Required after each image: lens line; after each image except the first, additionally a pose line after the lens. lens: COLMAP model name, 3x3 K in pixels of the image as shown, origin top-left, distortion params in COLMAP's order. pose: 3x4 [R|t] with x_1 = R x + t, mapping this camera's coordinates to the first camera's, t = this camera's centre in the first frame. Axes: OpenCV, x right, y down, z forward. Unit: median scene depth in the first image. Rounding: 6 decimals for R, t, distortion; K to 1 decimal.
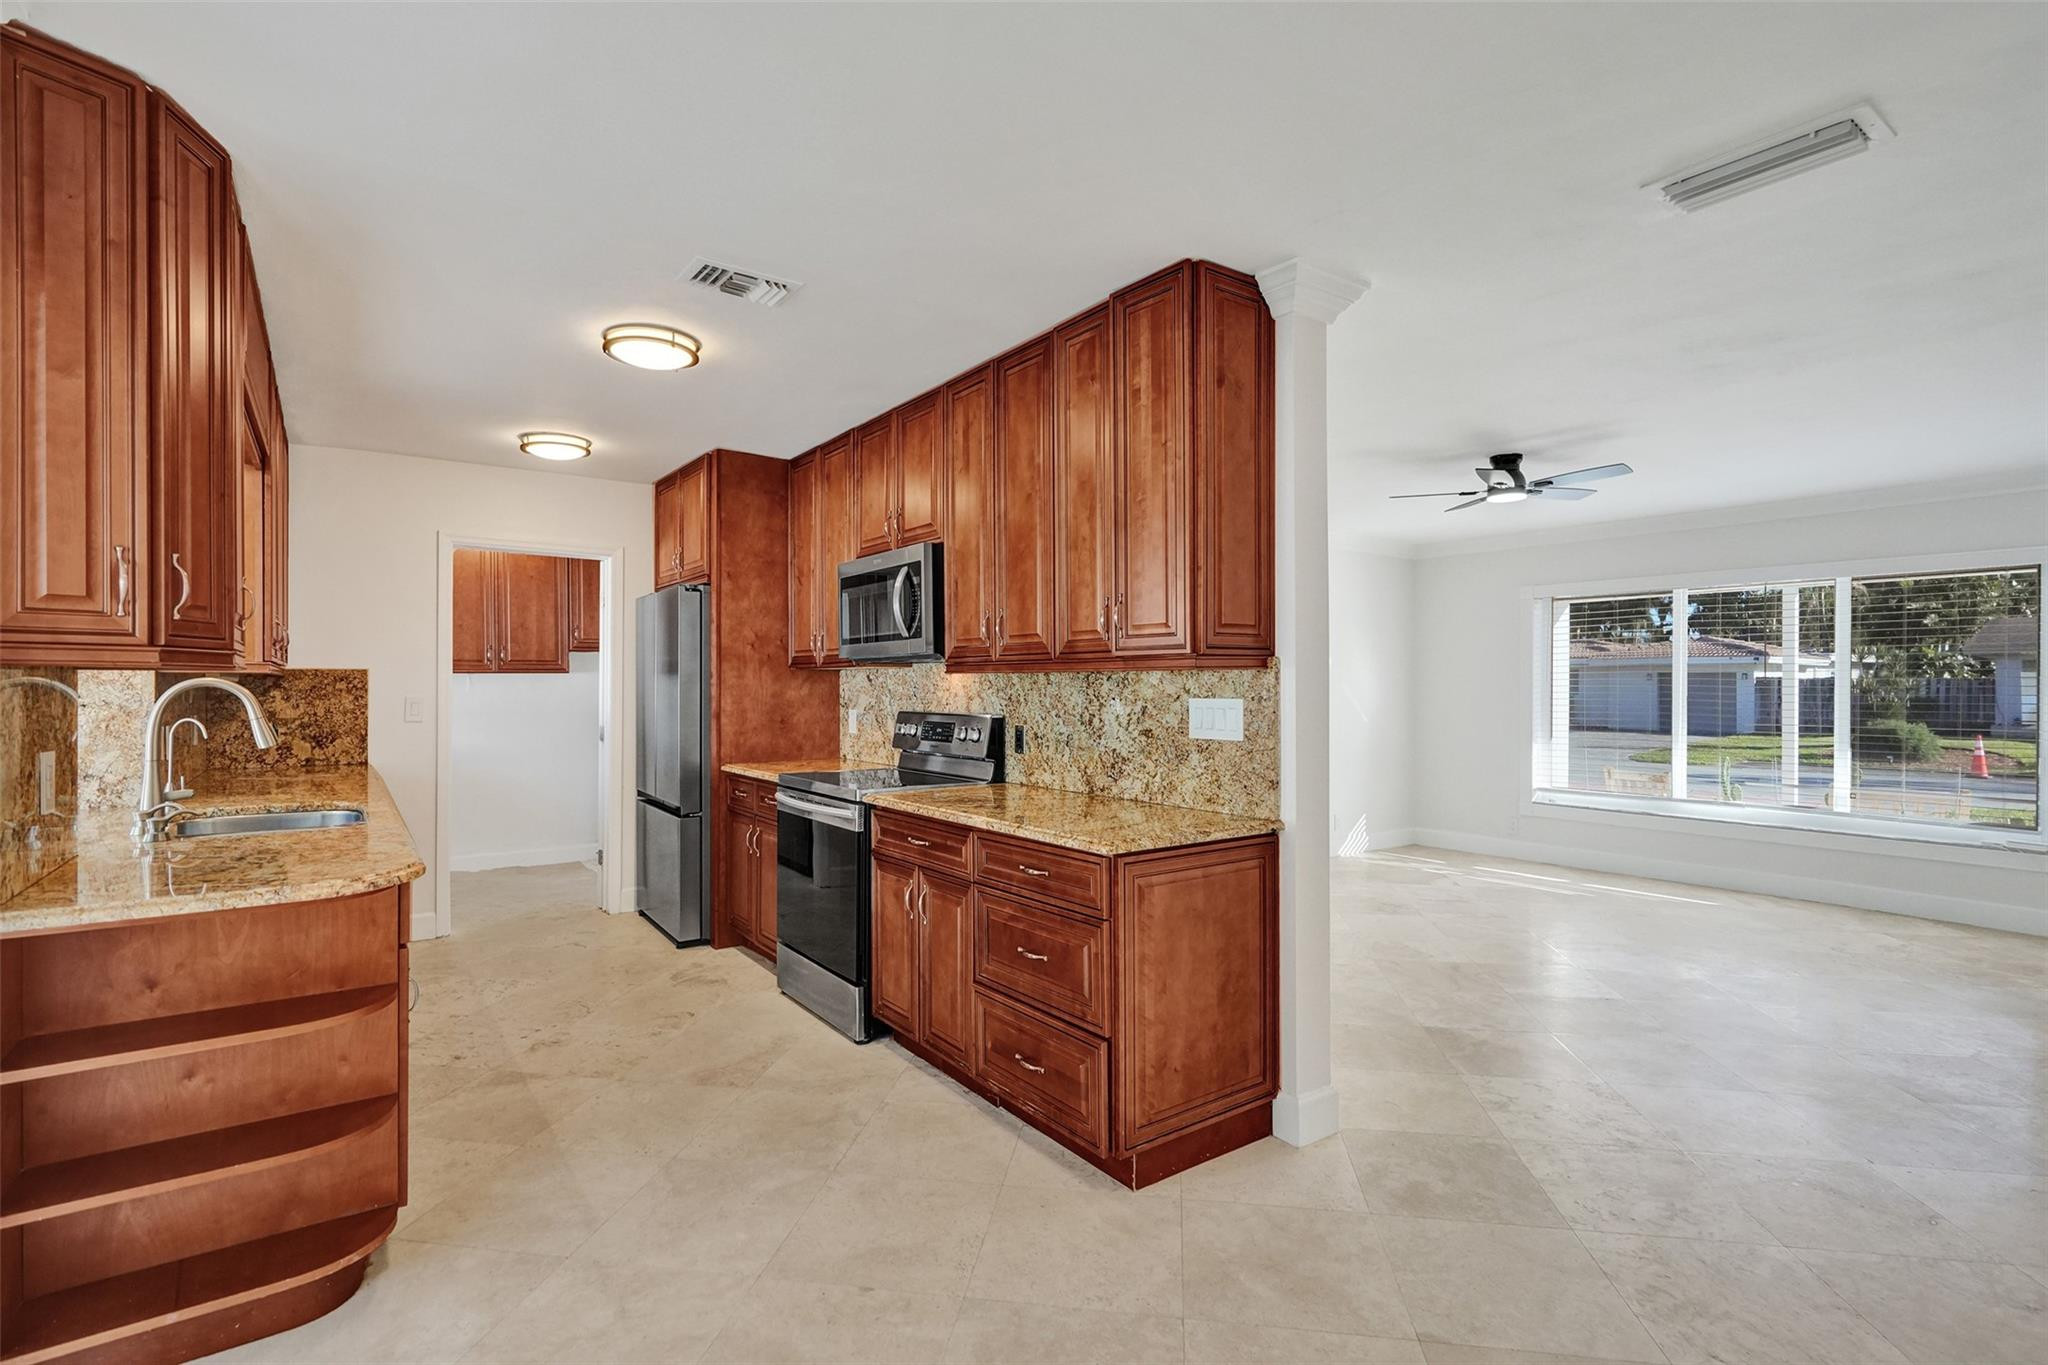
lens RADIAL K [[960.0, 0, 1024.0], [0, 960.0, 682.5], [0, 0, 1]] dist [0.002340, -0.000325]
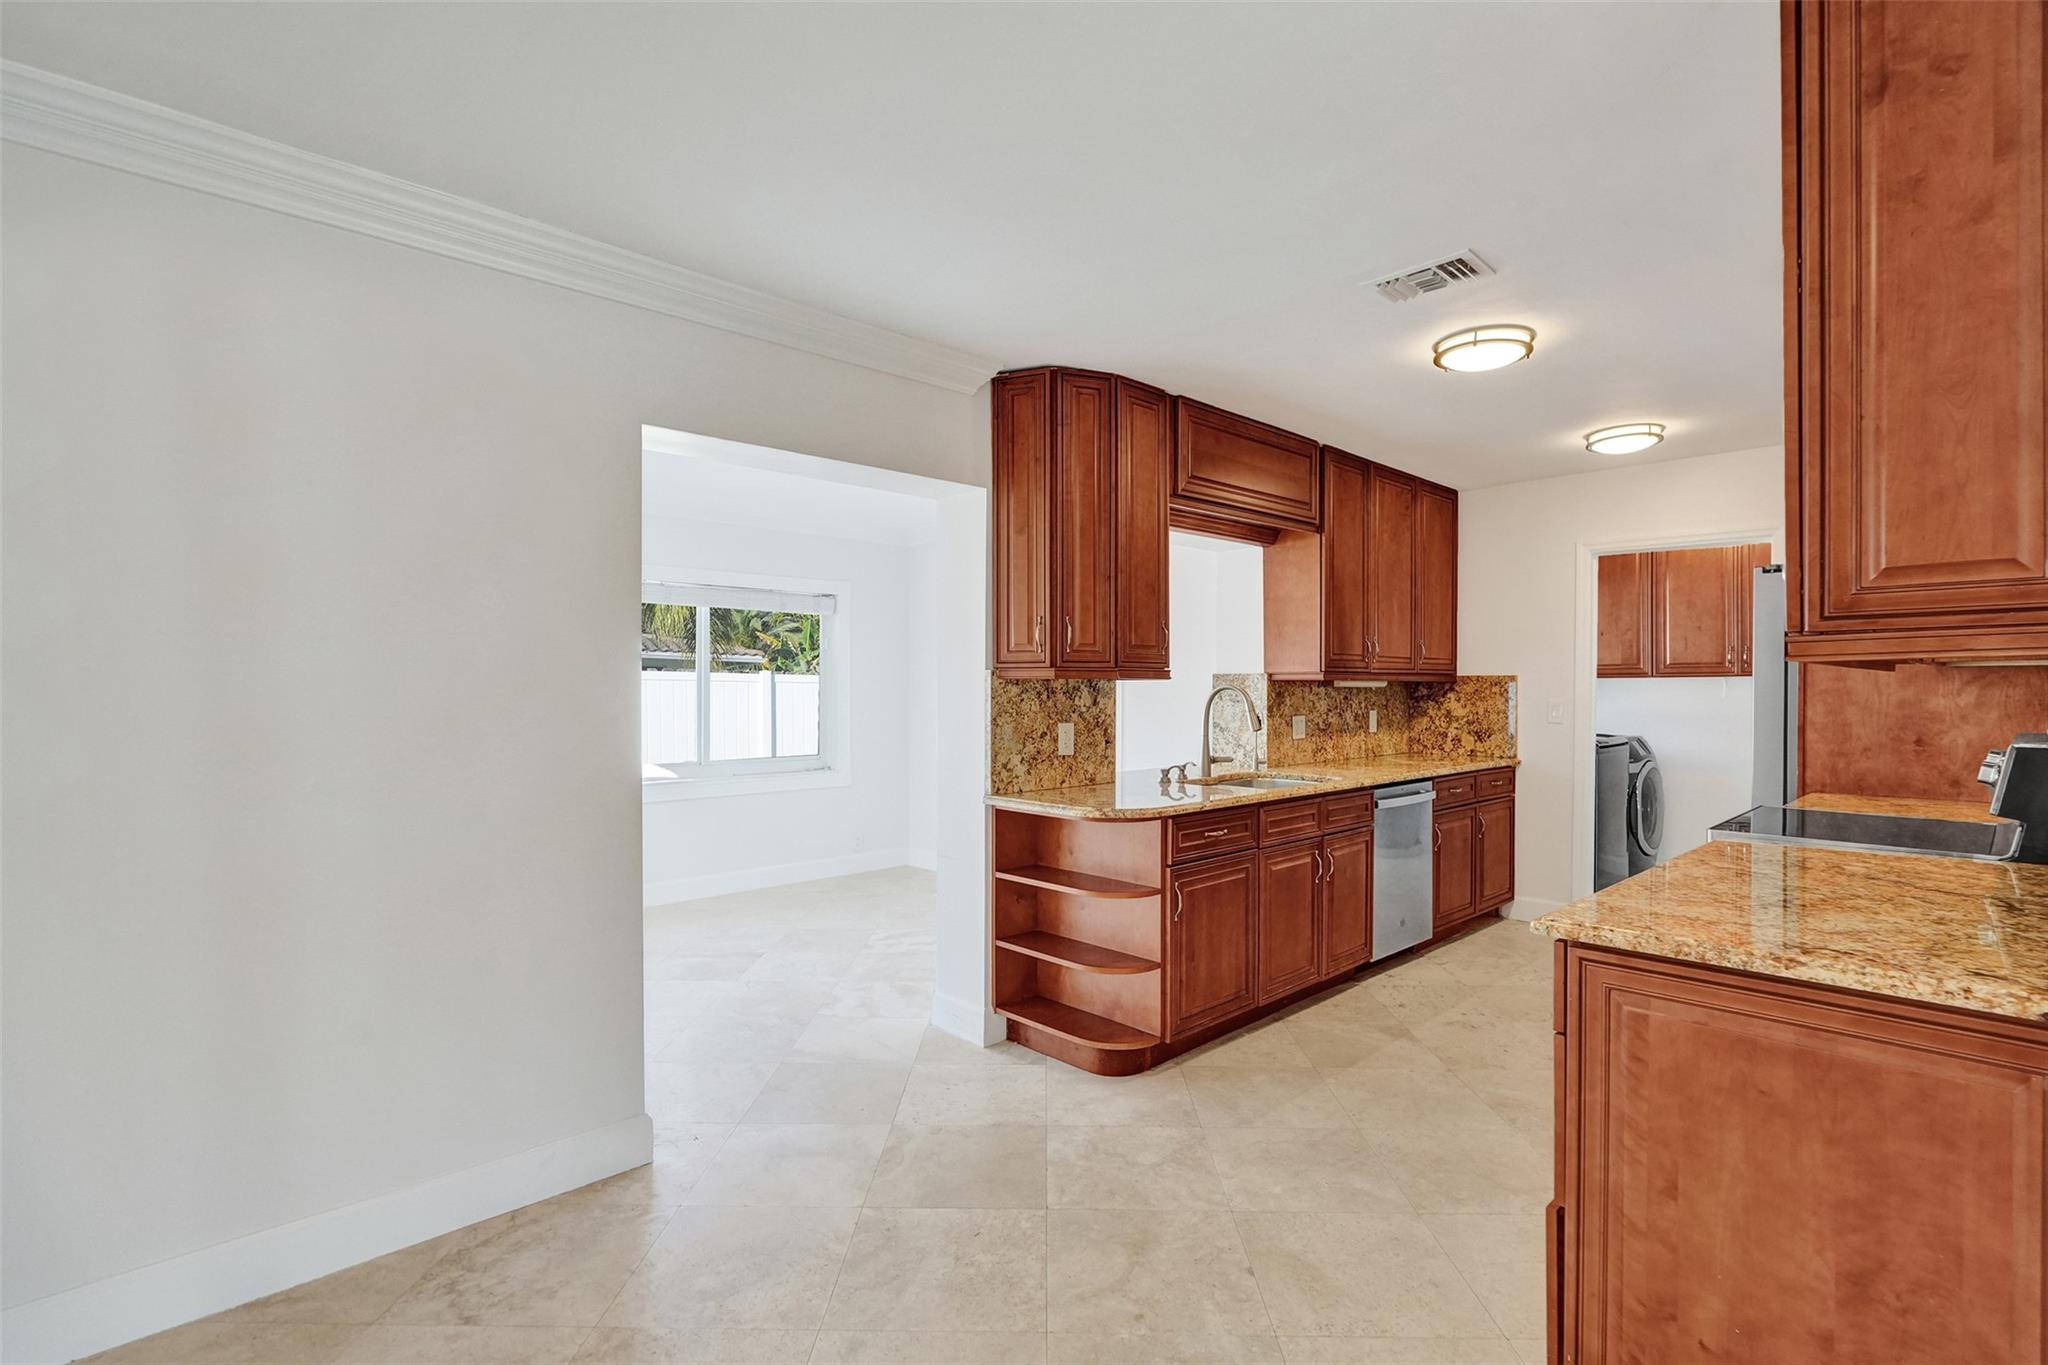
lens RADIAL K [[960.0, 0, 1024.0], [0, 960.0, 682.5], [0, 0, 1]] dist [0.002340, -0.000325]
pose [[0.138296, -0.005726, -0.990374, 0.533462], [0.001114, 0.999984, -0.005626, 0.001082], [0.990390, -0.000325, 0.138300, 0.394720]]
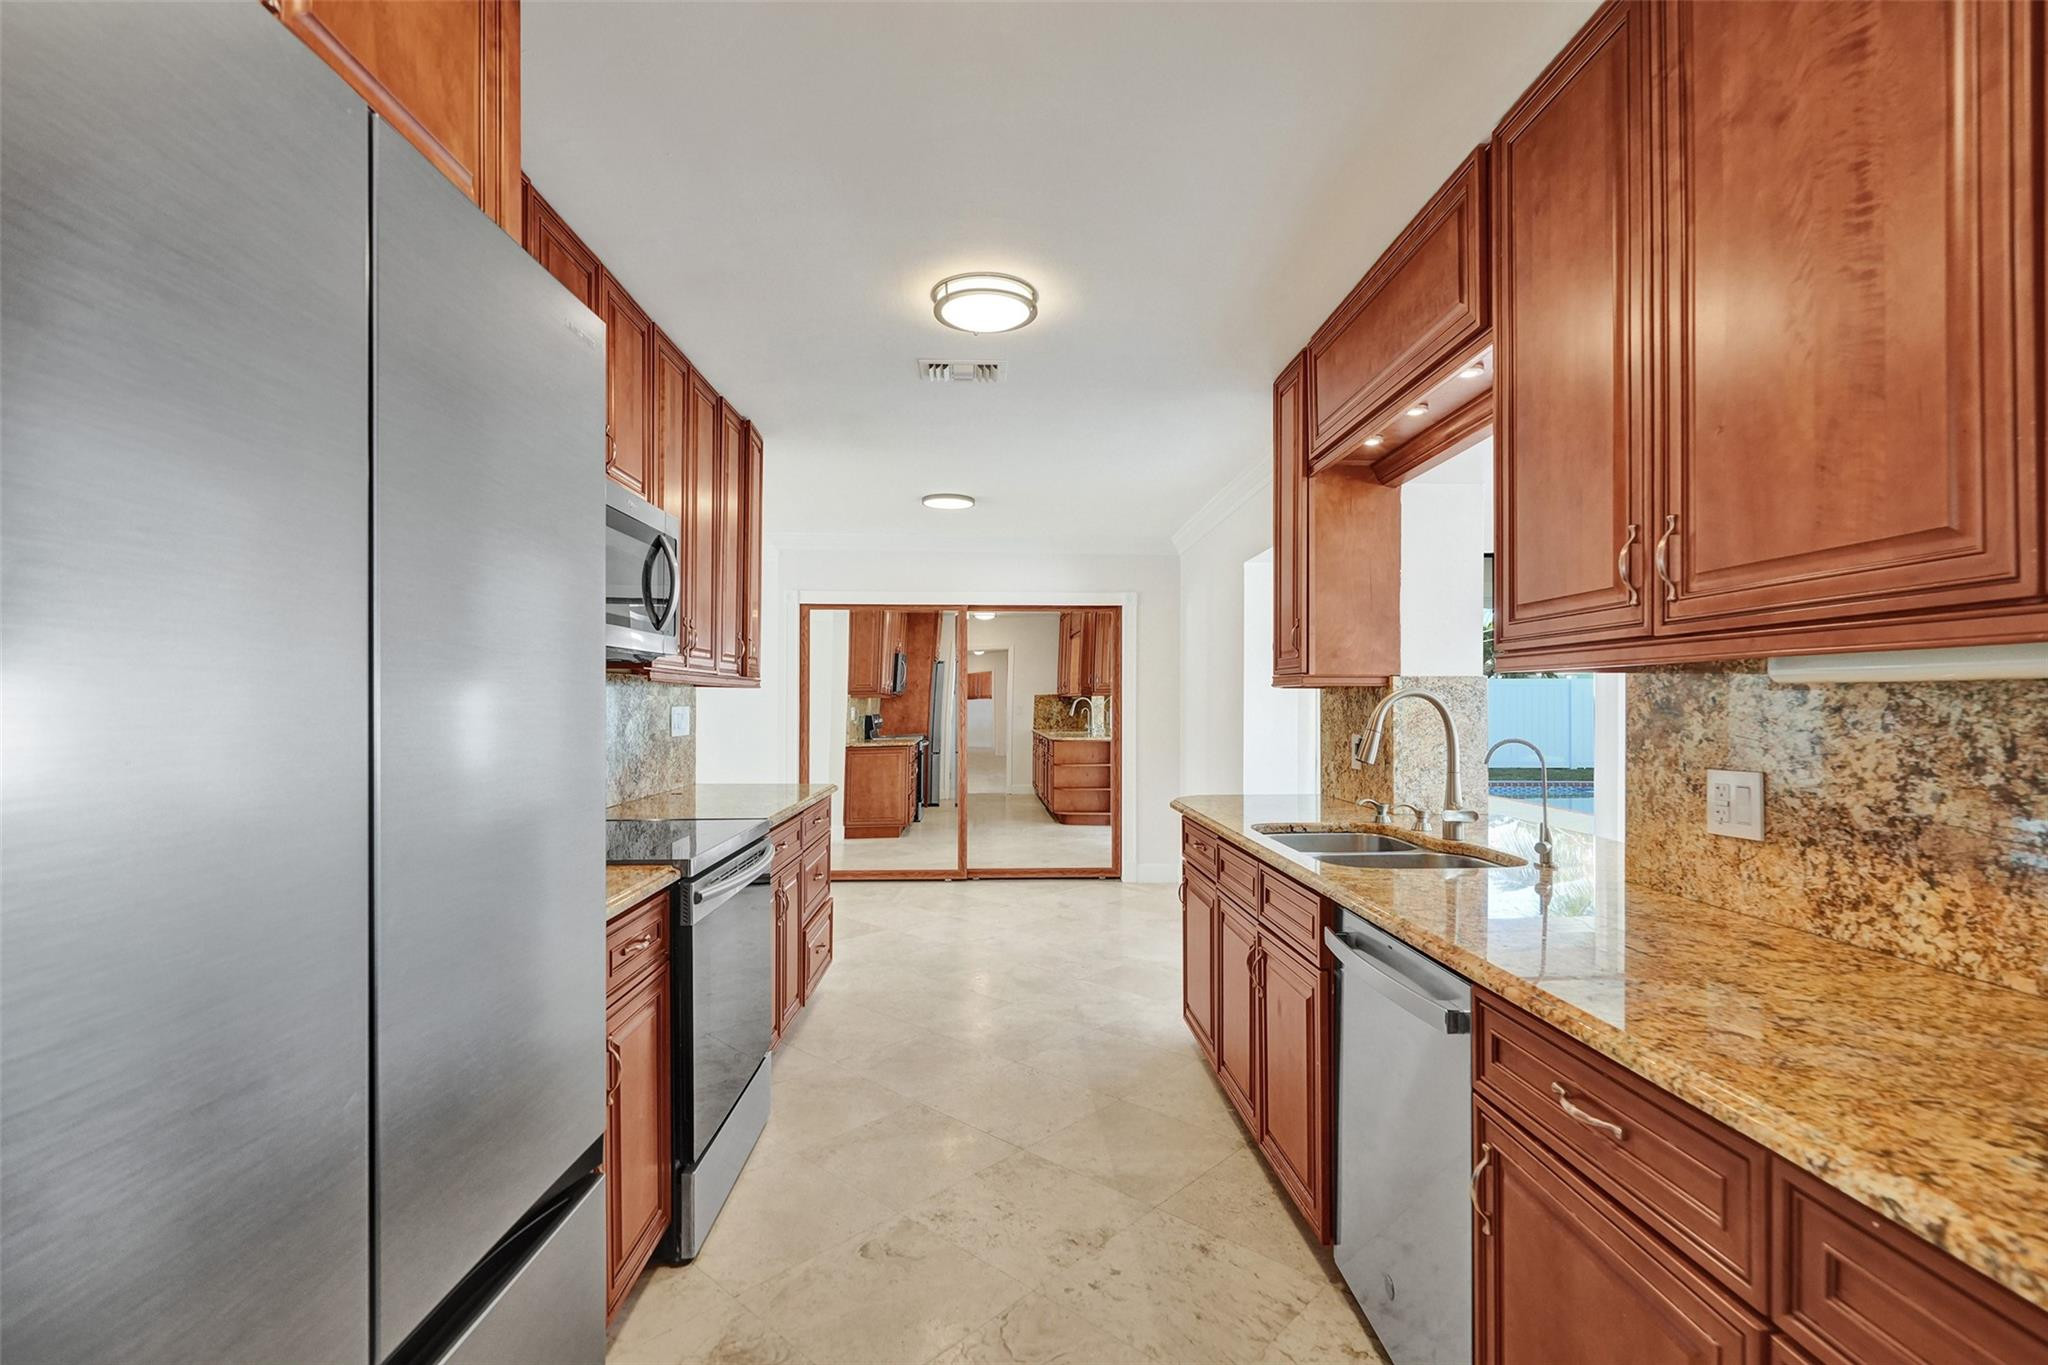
lens RADIAL K [[960.0, 0, 1024.0], [0, 960.0, 682.5], [0, 0, 1]] dist [0.002340, -0.000325]
pose [[-0.832707, 0.011233, 0.553600, -0.894509], [0.001920, 0.999847, -0.017400, 0.006432], [-0.553711, -0.013427, -0.832601, 1.697730]]
